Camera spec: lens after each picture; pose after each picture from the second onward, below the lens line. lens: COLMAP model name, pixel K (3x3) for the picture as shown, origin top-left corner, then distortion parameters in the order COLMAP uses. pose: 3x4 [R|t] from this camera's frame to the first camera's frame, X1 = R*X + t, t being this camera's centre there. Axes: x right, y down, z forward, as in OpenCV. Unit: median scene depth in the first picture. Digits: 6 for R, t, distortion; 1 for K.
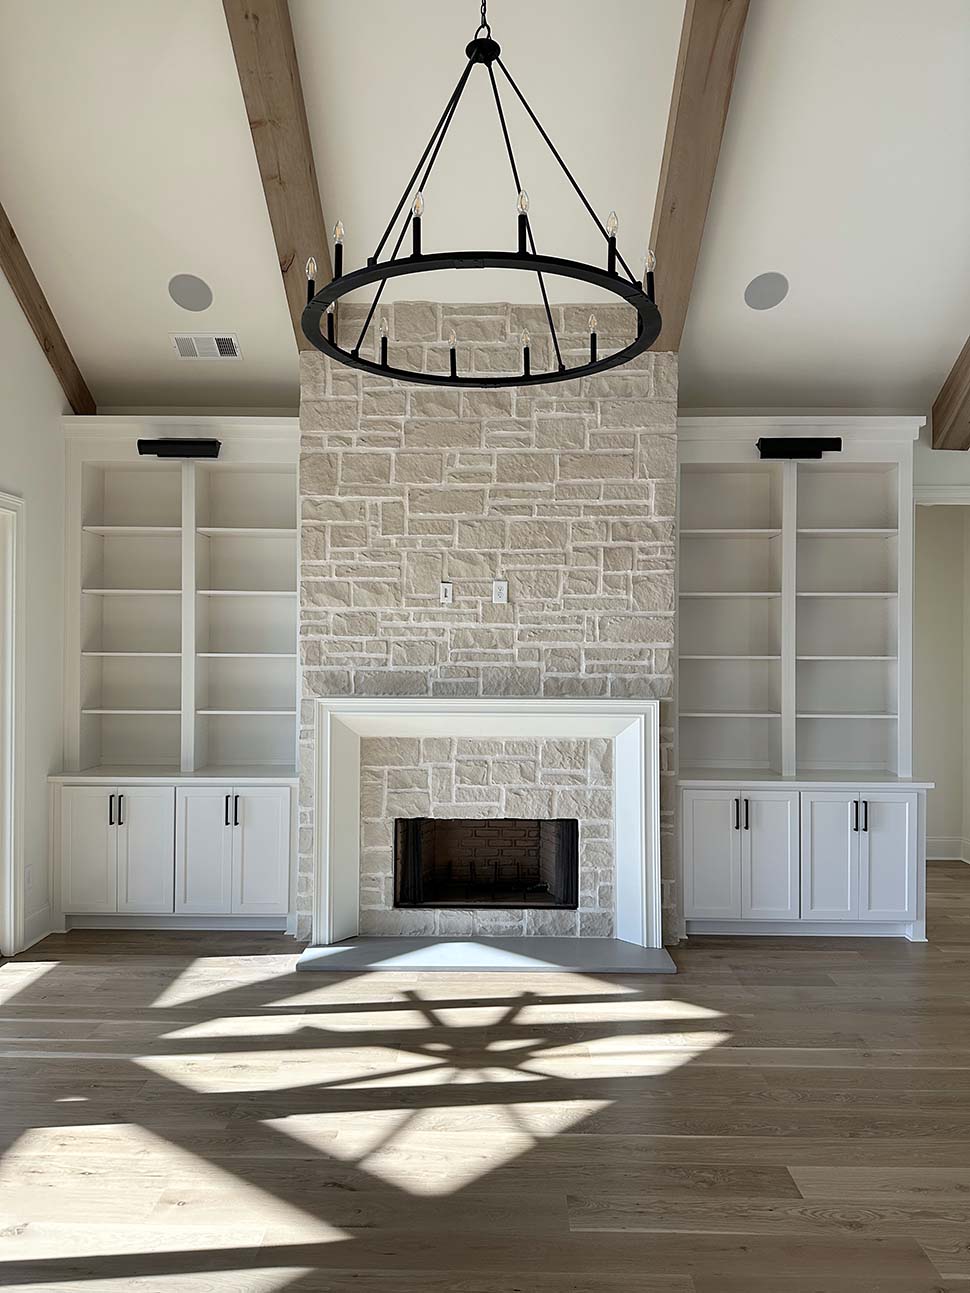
lens RADIAL K [[917.4, 0, 485.7], [0, 917.4, 648.6], [0, 0, 1]] dist [0.062869, -0.040234]
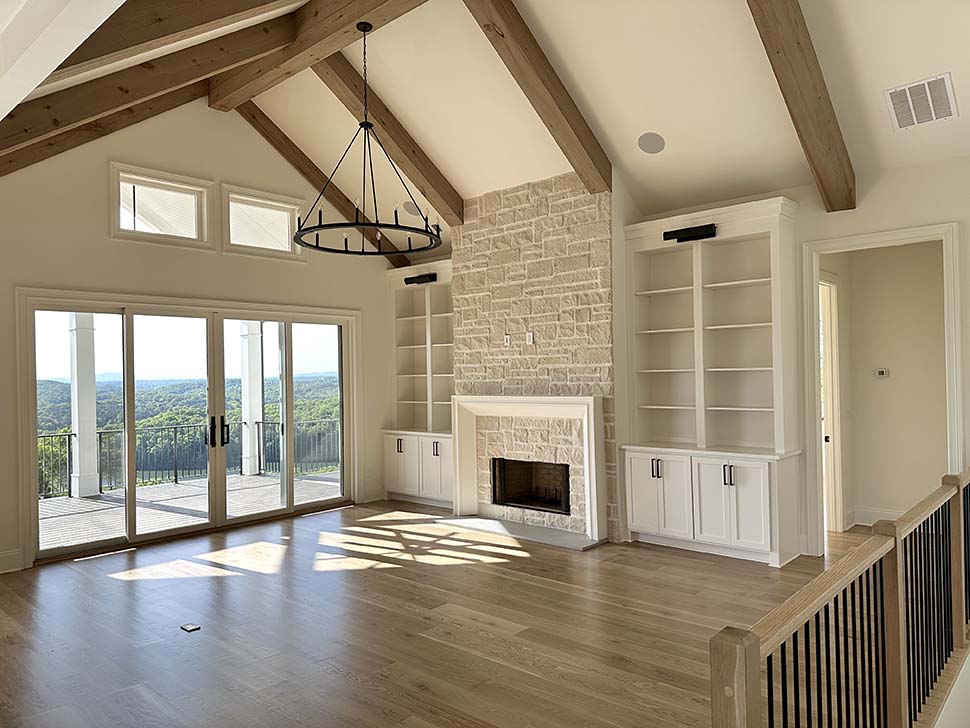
lens RADIAL K [[688.2, 0, 492.3], [0, 688.2, 366.8], [0, 0, 1]] dist [0.062869, -0.040234]
pose [[0.744442, -0.026511, -0.667160, 0.881757], [0.022013, 0.999643, -0.015160, 0.015121], [0.667324, -0.003400, 0.744760, -0.083158]]
